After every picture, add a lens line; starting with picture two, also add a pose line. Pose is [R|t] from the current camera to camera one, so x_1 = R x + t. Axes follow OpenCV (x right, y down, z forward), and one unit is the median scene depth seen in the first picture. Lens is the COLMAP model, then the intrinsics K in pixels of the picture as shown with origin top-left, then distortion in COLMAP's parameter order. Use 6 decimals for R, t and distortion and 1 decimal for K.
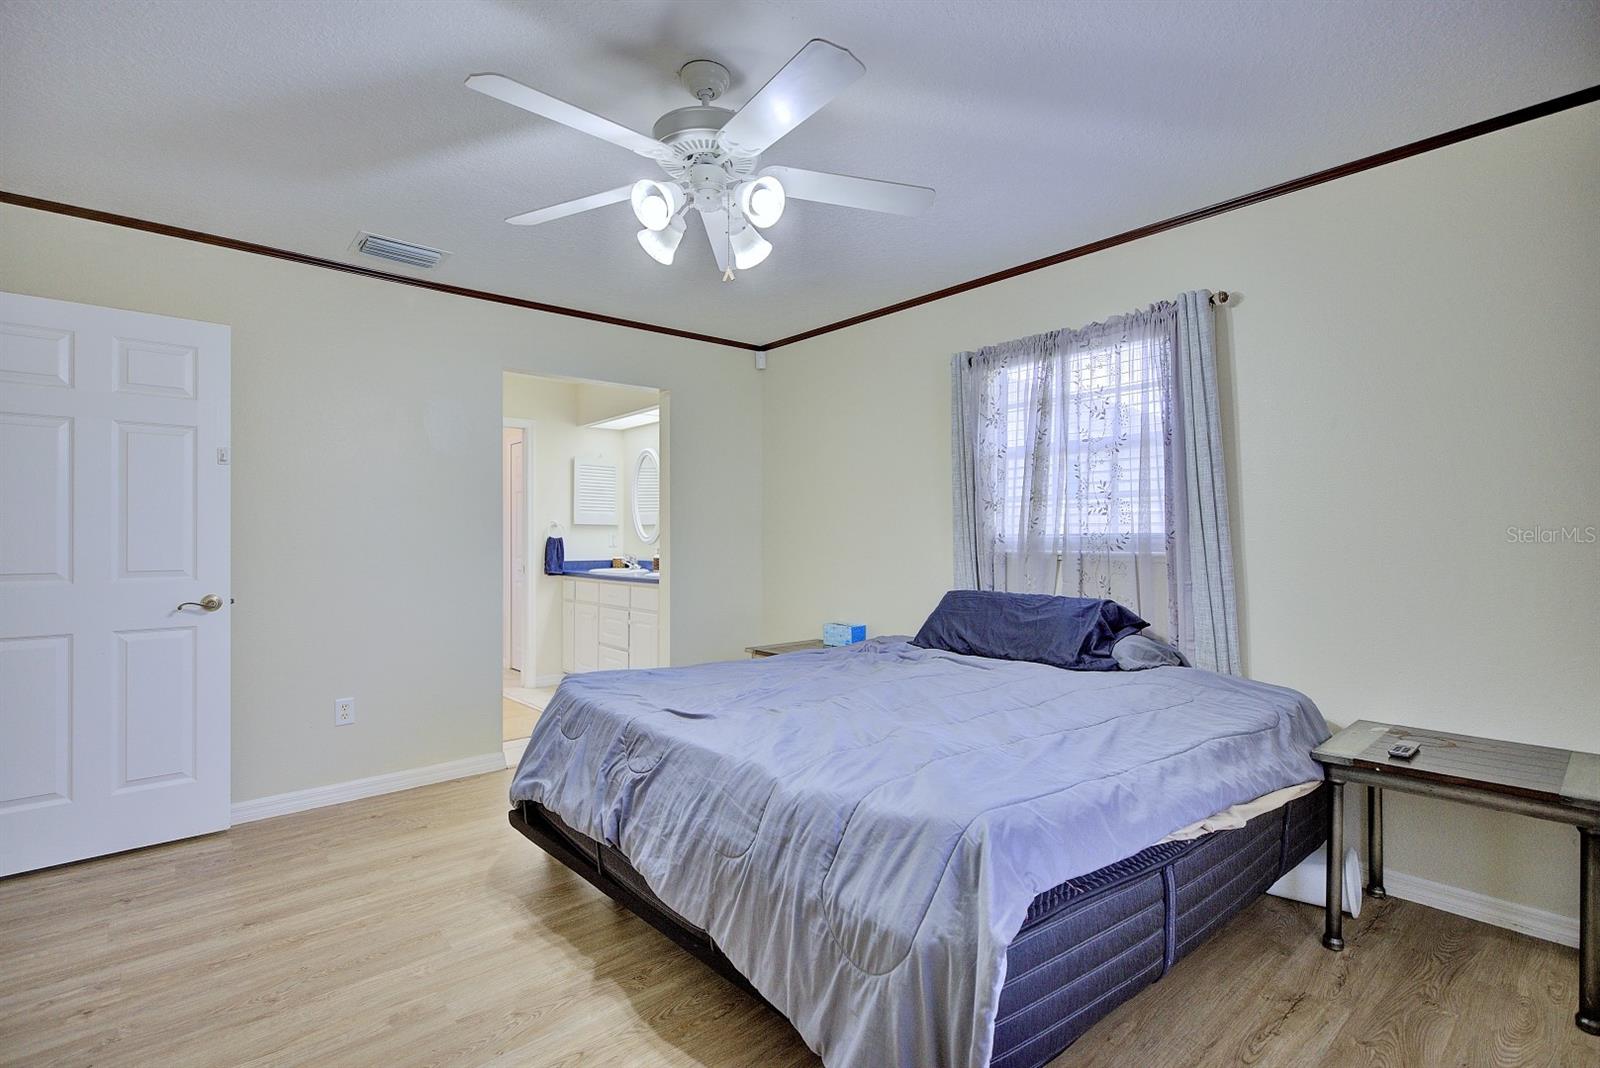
lens RADIAL K [[756.4, 0, 805.5], [0, 756.4, 529.4], [0, 0, 1]] dist [-0.000518, -0.000180]
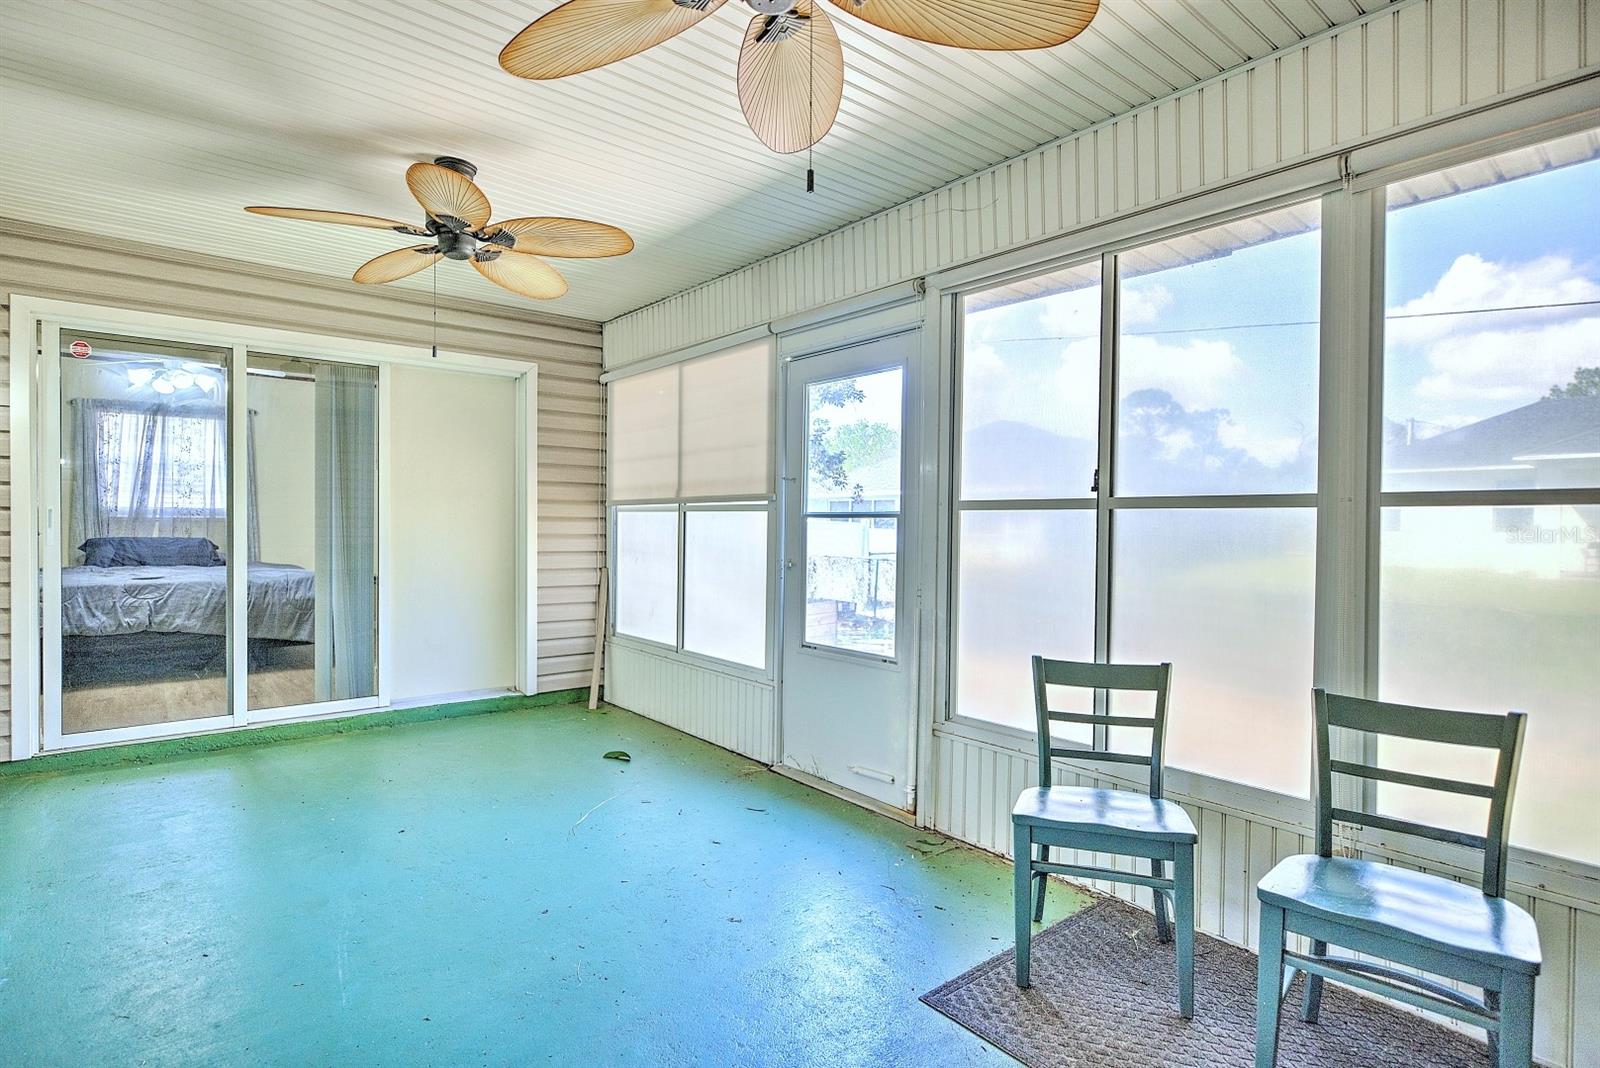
lens RADIAL K [[813.5, 0, 800.8], [0, 813.5, 530.3], [0, 0, 1]] dist [0.000766, 0.000004]
pose [[0.034947, 0.000196, 0.999389, -1.714359], [-0.010413, 0.999946, 0.000168, 0.048705], [-0.999335, -0.010413, 0.034947, -0.730519]]
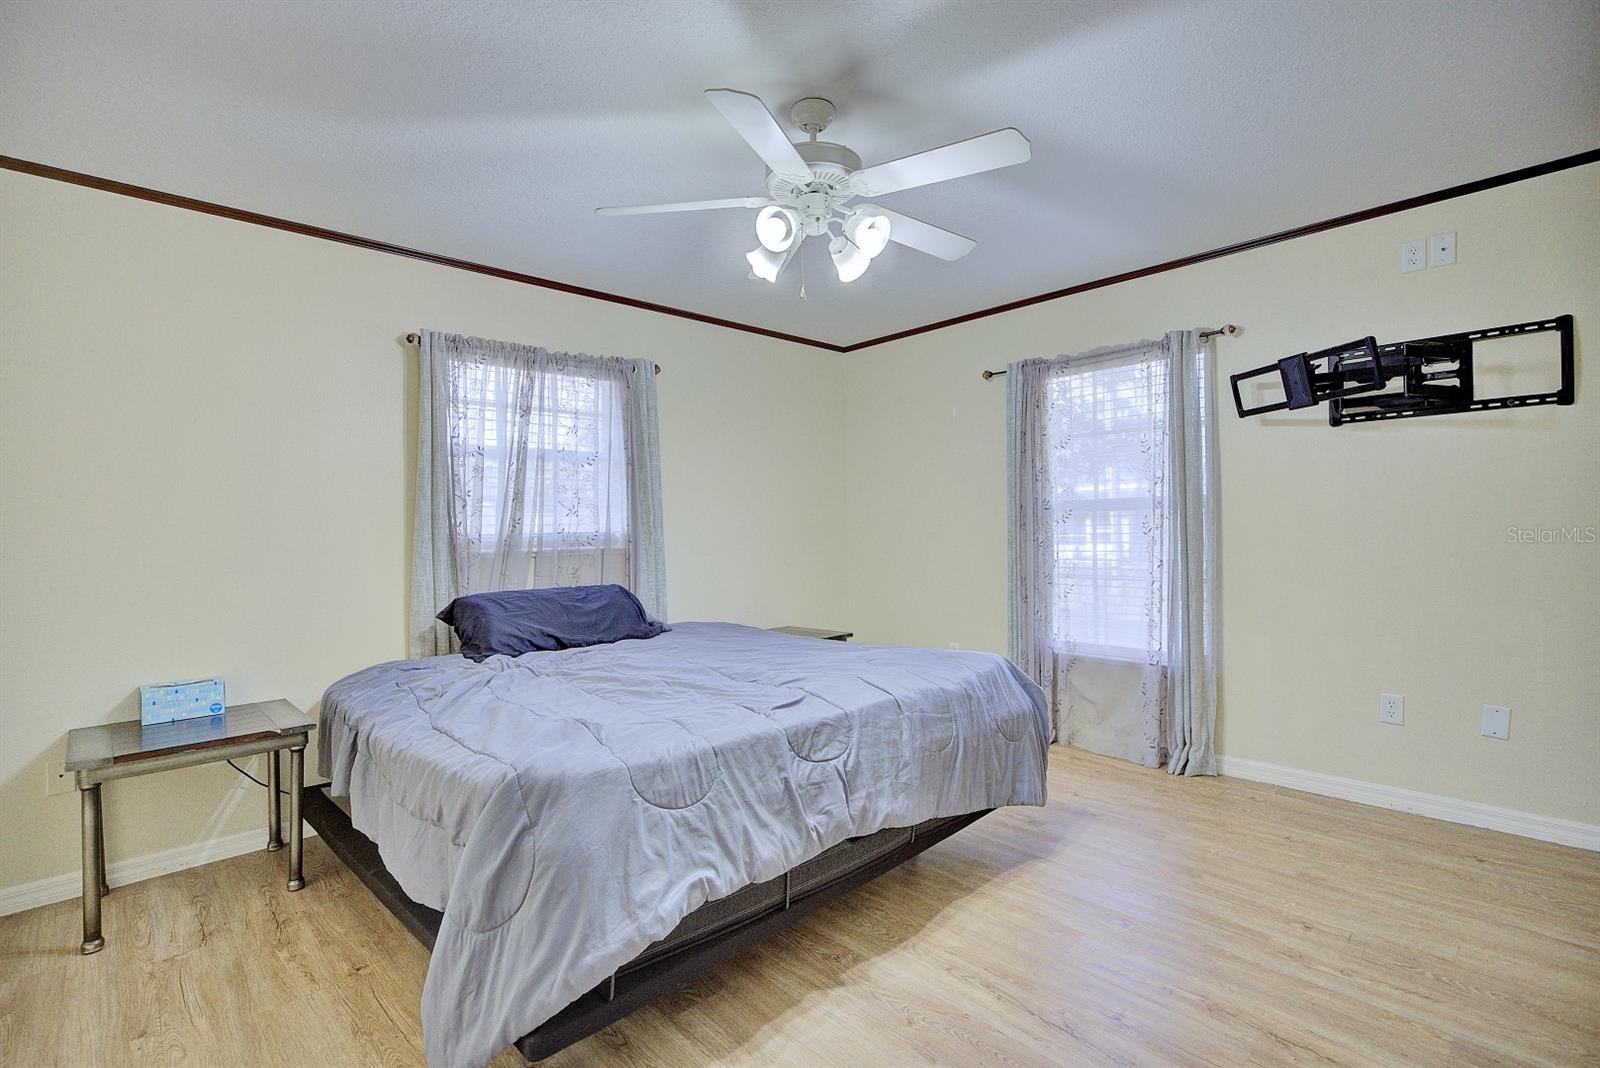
lens RADIAL K [[738.4, 0, 800.0], [0, 738.4, 534.0], [0, 0, 1]] dist [-0.003739, -0.000766]
pose [[-0.043076, -0.003708, 0.999065, -0.753392], [0.012648, 0.999911, 0.004256, 0.007415], [-0.998992, 0.012819, -0.043026, 0.673444]]
